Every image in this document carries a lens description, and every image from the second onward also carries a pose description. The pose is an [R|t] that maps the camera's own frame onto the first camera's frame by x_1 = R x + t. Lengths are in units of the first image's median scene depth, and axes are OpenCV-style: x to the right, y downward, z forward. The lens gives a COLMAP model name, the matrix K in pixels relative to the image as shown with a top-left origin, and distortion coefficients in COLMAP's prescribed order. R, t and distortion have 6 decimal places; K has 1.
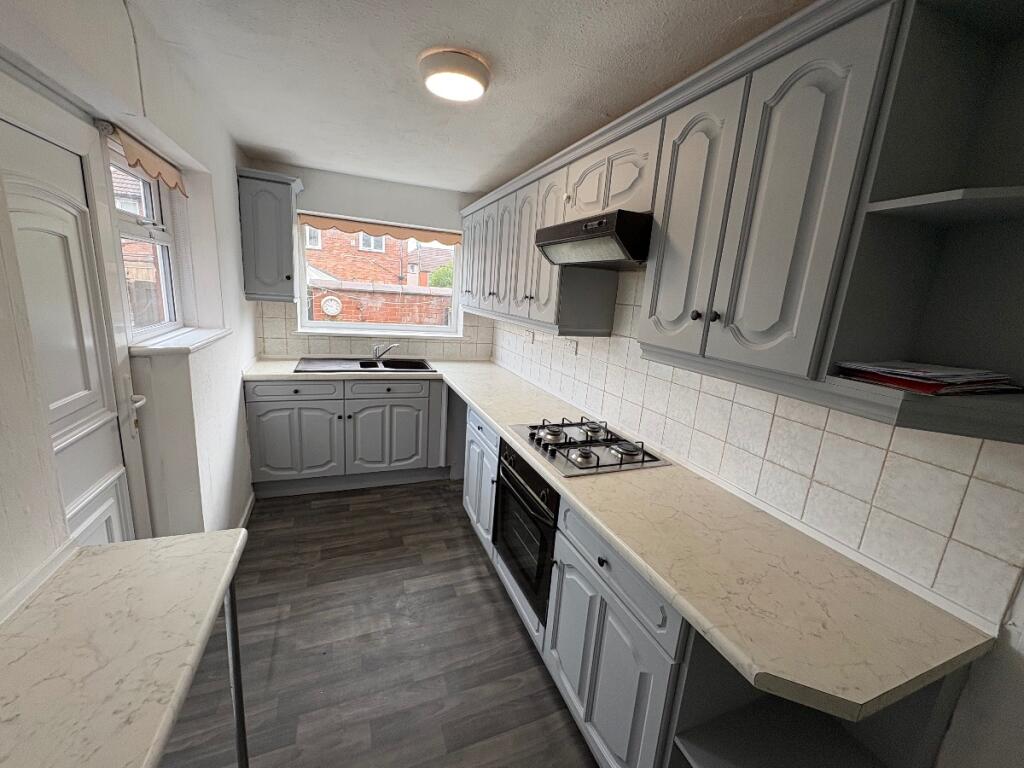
lens RADIAL K [[407.8, 0, 512.0], [0, 407.8, 384.0], [0, 0, 1]] dist [-0.000407, 0.000133]
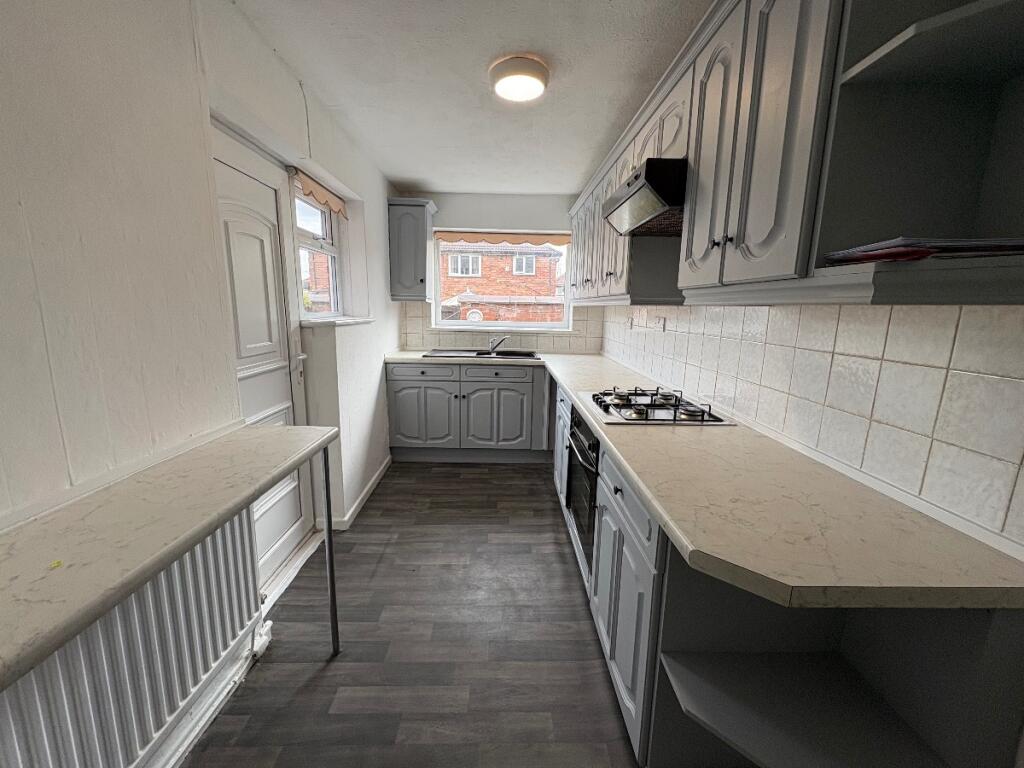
lens RADIAL K [[407.8, 0, 512.0], [0, 407.8, 384.0], [0, 0, 1]] dist [-0.000407, 0.000133]
pose [[0.933307, 0.010514, -0.358926, 0.190046], [-0.029088, 0.998500, -0.046386, 0.124224], [0.357900, 0.053733, 0.932213, -0.040644]]
